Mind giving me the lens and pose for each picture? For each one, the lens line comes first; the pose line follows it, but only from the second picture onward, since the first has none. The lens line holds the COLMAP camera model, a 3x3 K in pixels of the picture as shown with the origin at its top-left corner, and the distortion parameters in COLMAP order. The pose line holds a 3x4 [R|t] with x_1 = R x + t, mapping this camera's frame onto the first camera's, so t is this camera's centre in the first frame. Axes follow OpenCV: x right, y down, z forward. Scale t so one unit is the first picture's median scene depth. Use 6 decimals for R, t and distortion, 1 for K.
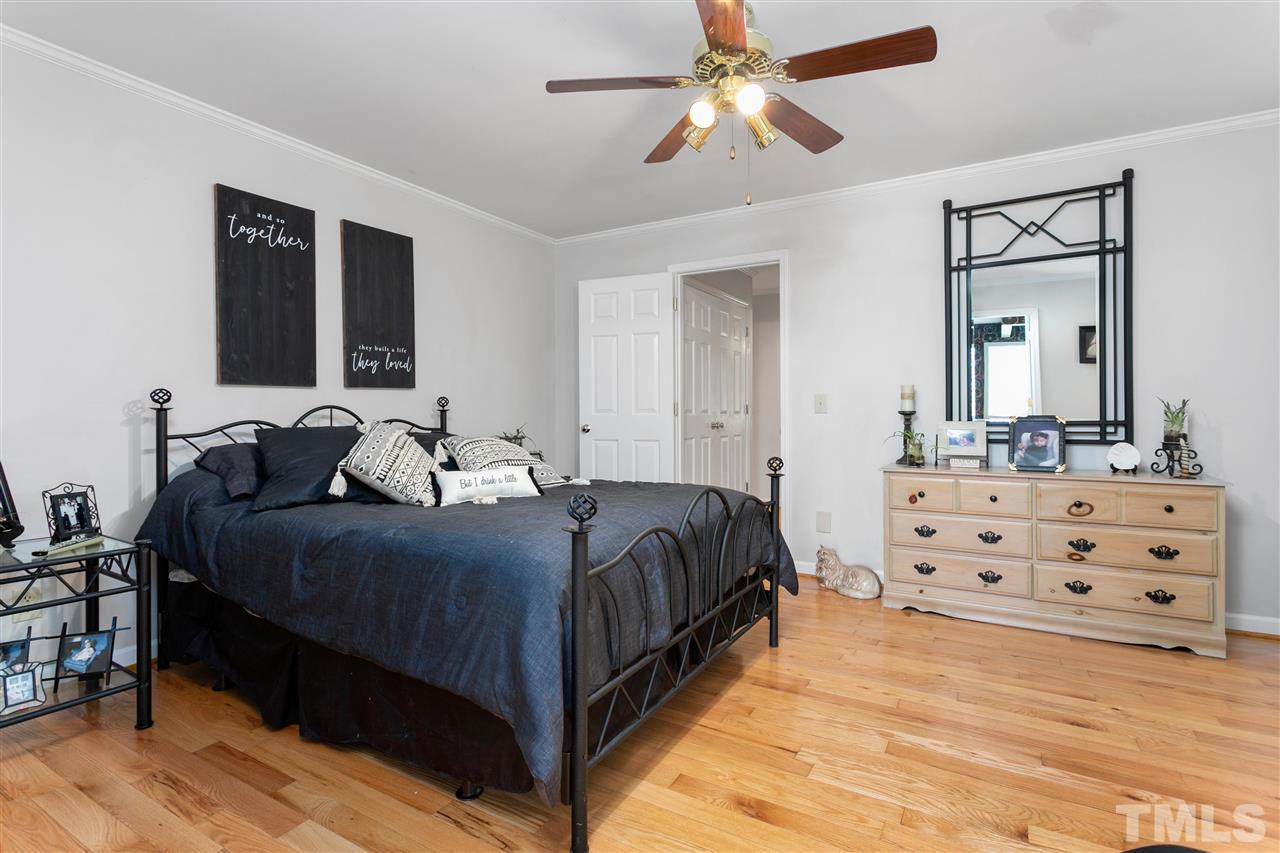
lens RADIAL K [[616.2, 0, 643.8], [0, 616.2, 398.8], [0, 0, 1]] dist [-0.000890, 0.000102]
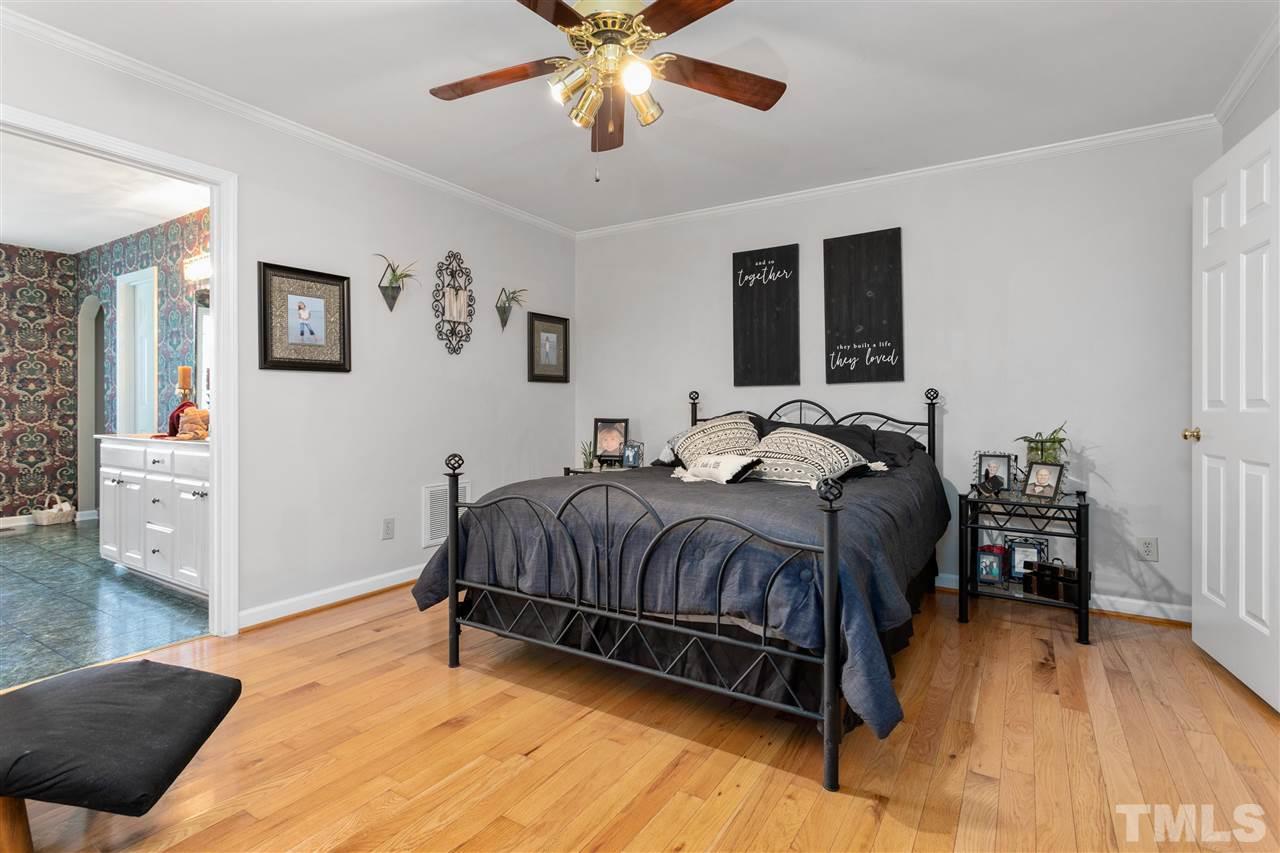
lens RADIAL K [[616.2, 0, 643.8], [0, 616.2, 398.8], [0, 0, 1]] dist [-0.000890, 0.000102]
pose [[-0.039465, -0.012606, -0.999141, 0.716939], [0.018155, 0.999746, -0.013330, 0.019425], [0.999056, -0.018666, -0.039227, 0.734756]]
